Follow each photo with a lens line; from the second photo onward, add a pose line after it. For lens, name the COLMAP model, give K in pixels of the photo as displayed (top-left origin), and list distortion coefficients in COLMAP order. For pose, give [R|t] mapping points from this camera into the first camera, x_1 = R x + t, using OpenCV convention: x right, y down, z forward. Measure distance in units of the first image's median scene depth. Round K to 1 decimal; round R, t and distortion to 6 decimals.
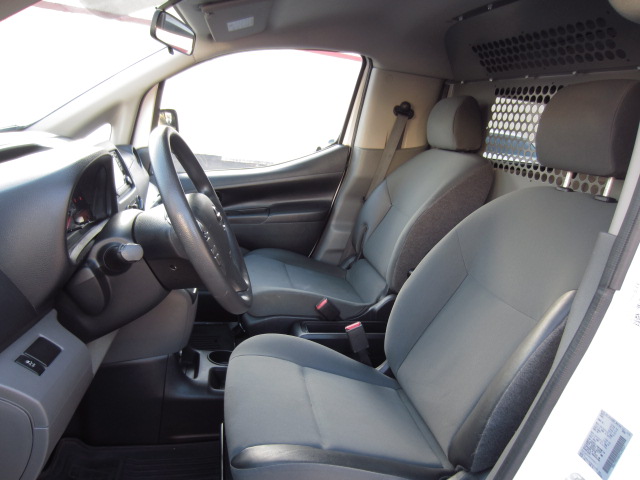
lens RADIAL K [[453.2, 0, 320.5], [0, 453.2, 241.2], [0, 0, 1]] dist [-0.049633, 0.026164]
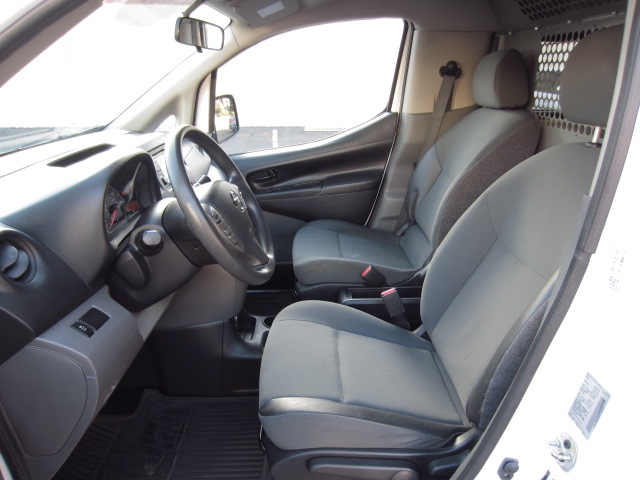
lens RADIAL K [[453.2, 0, 316.5], [0, 453.2, 242.0], [0, 0, 1]] dist [-0.049633, 0.026164]
pose [[0.975567, -0.043680, -0.215316, 0.139642], [0.060323, 0.995626, 0.071338, -0.012274], [0.211259, -0.082583, 0.973935, -0.047649]]
